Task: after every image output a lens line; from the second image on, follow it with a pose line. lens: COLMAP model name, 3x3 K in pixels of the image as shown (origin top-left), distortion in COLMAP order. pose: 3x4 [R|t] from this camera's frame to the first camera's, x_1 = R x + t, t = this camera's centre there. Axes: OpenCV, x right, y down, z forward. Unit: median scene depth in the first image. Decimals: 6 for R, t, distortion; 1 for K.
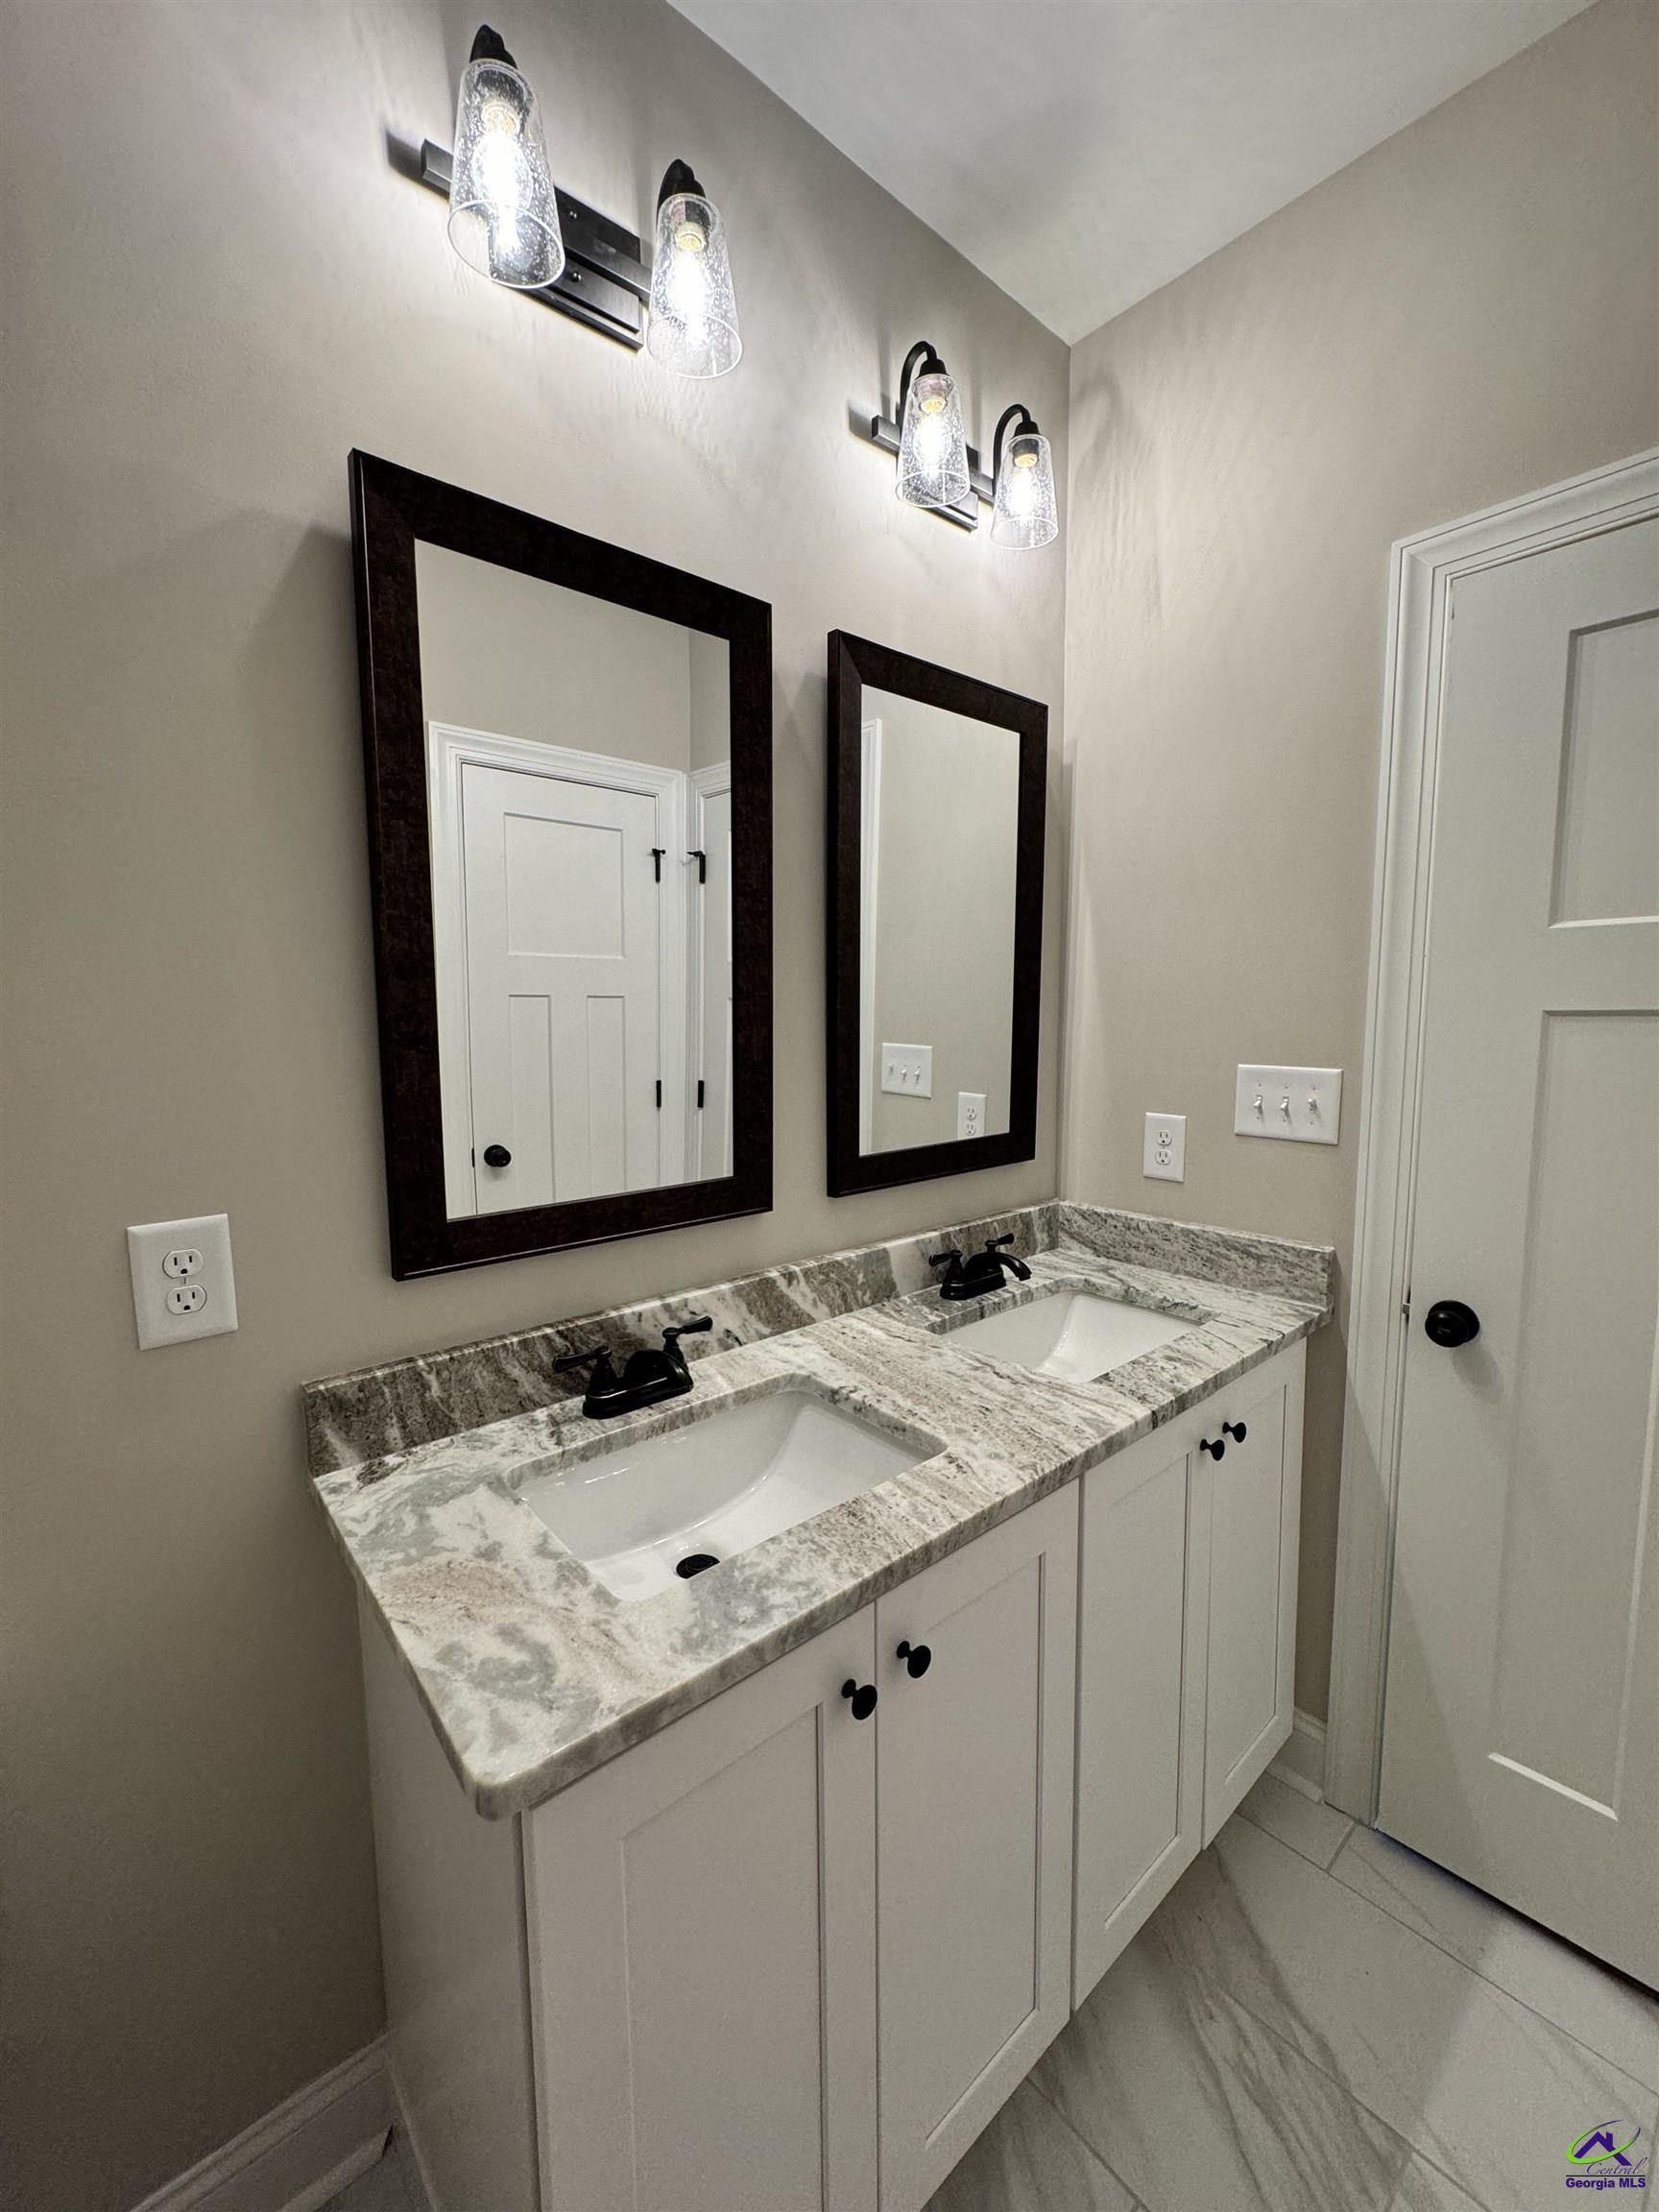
lens RADIAL K [[880.9, 0, 838.1], [0, 880.9, 1111.3], [0, 0, 1]] dist [0.002532, -0.000701]
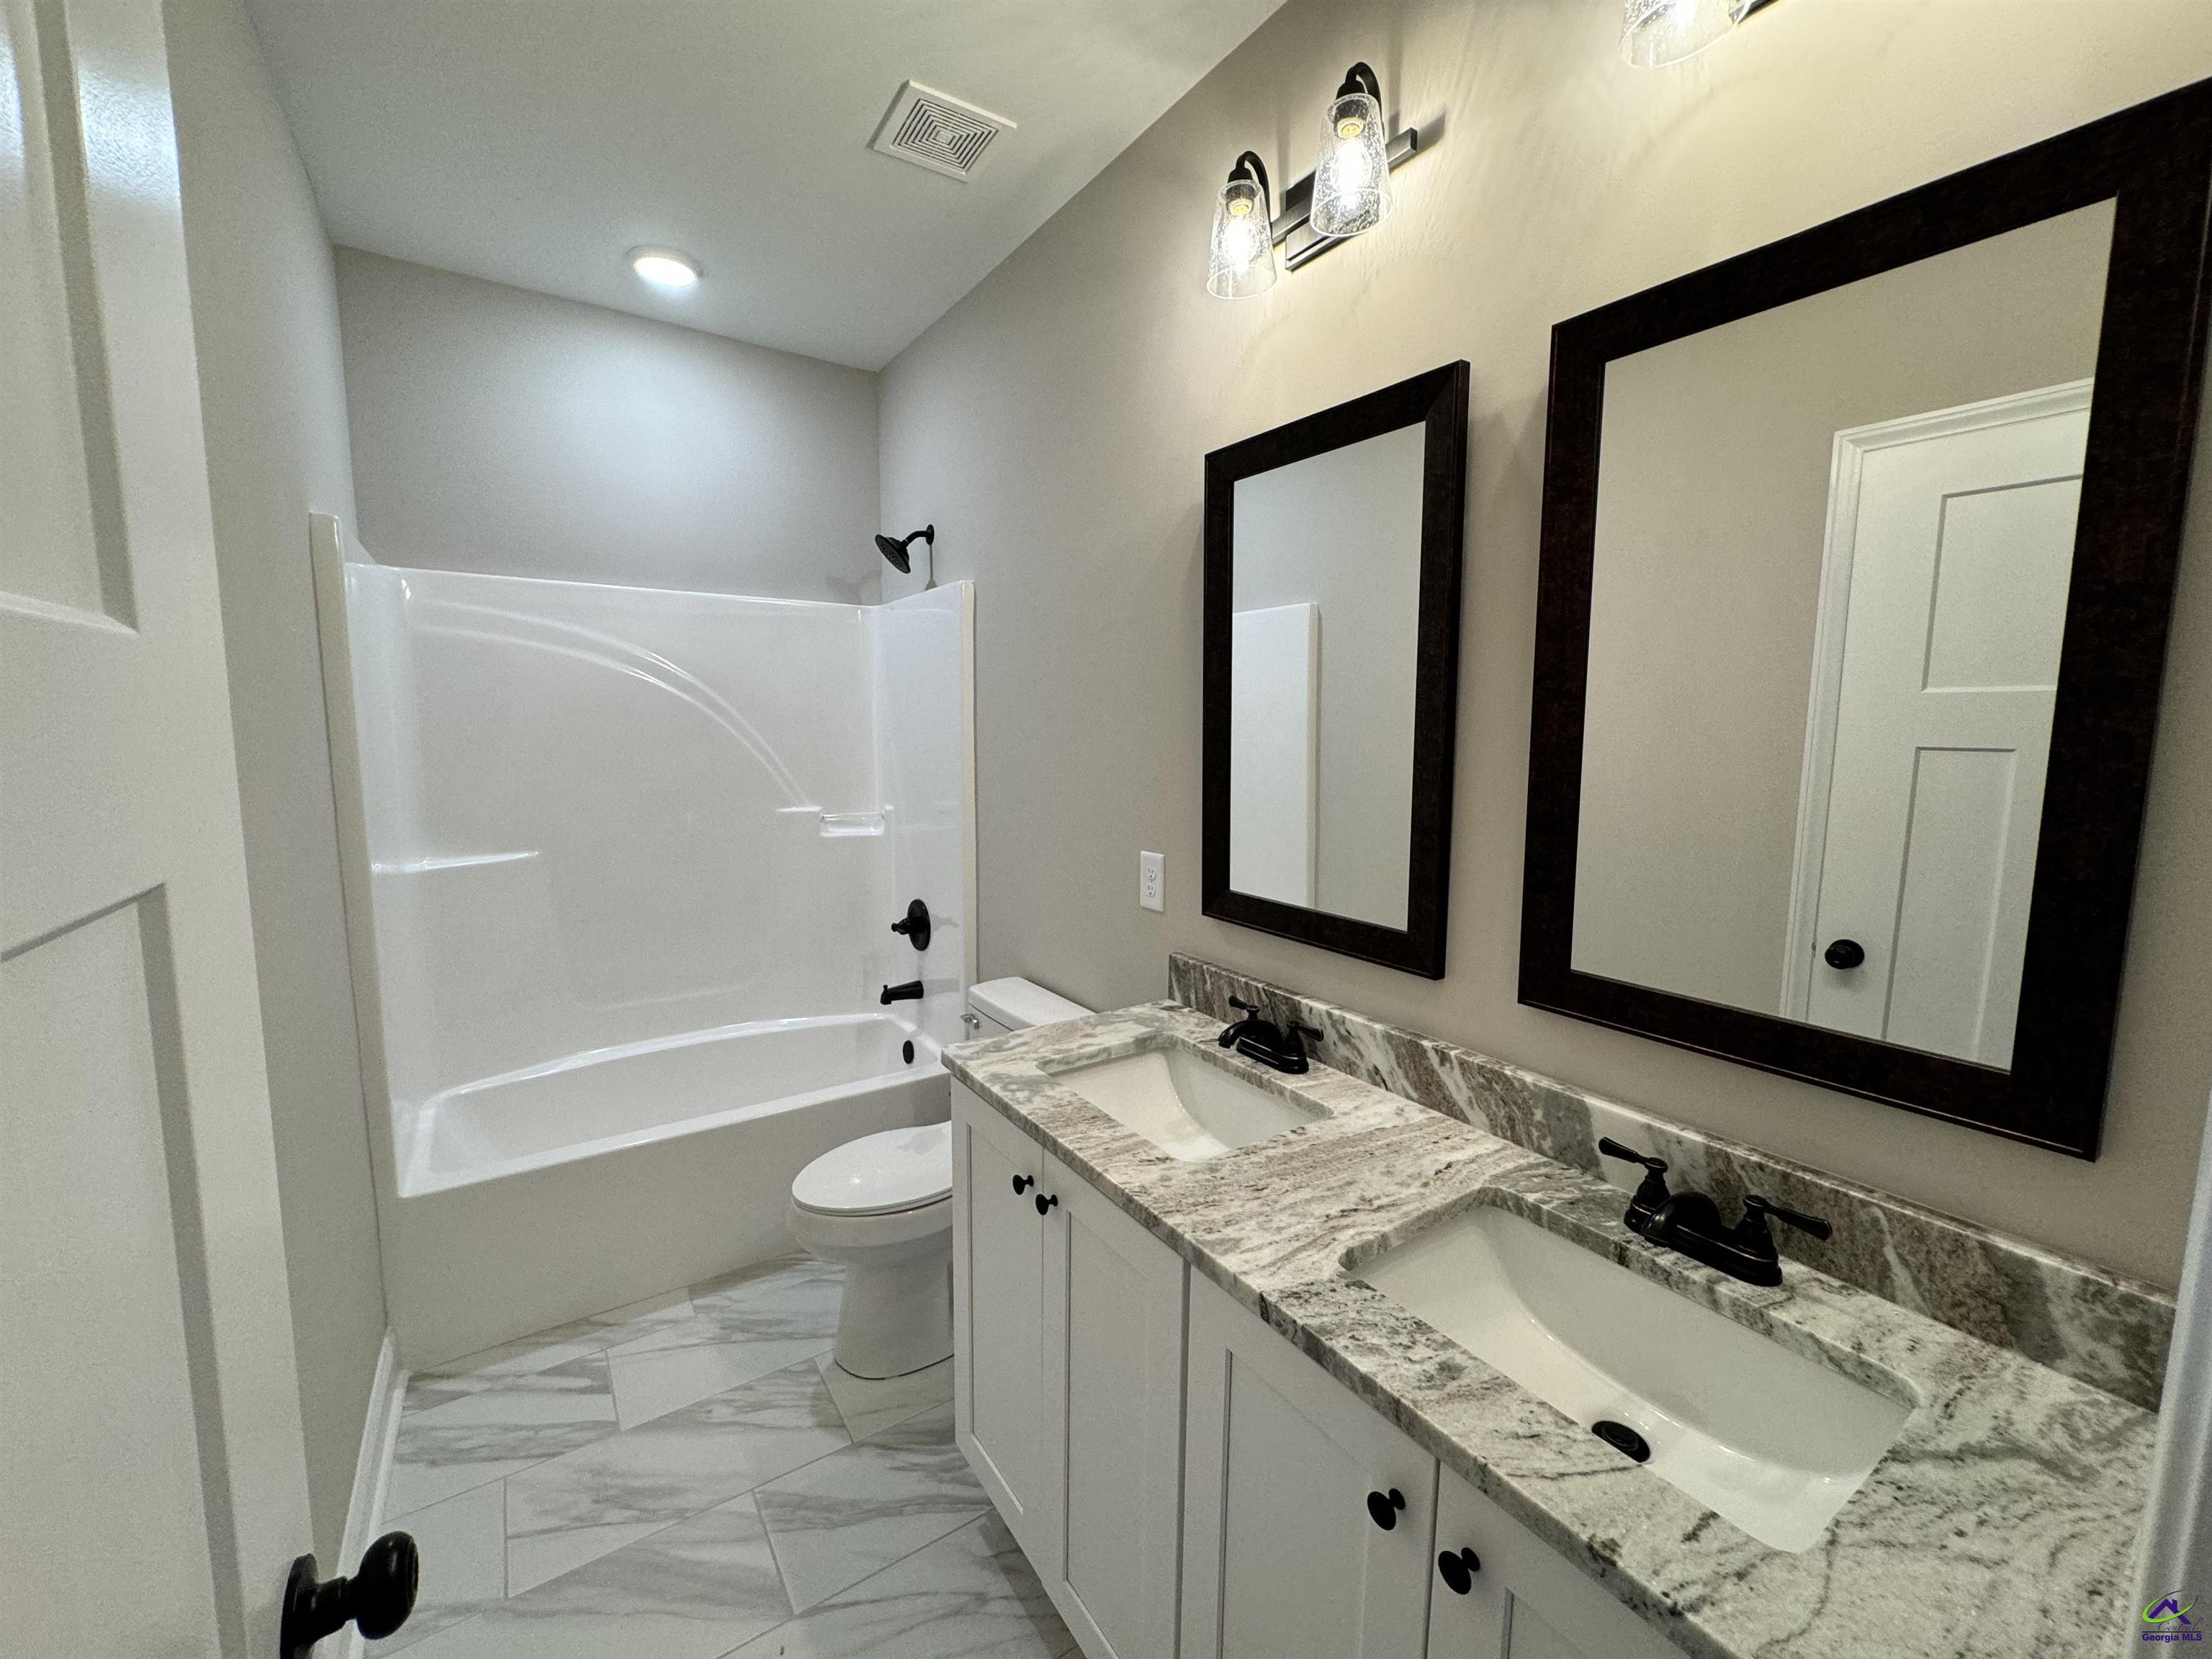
lens RADIAL K [[880.9, 0, 1112.2], [0, 880.9, 838.9], [0, 0, 1]] dist [0.002532, -0.000701]
pose [[-0.117217, 0.134147, -0.984004, 0.978223], [-0.119358, 0.981750, 0.148057, -0.155159], [0.985908, 0.134803, -0.099067, 0.776944]]
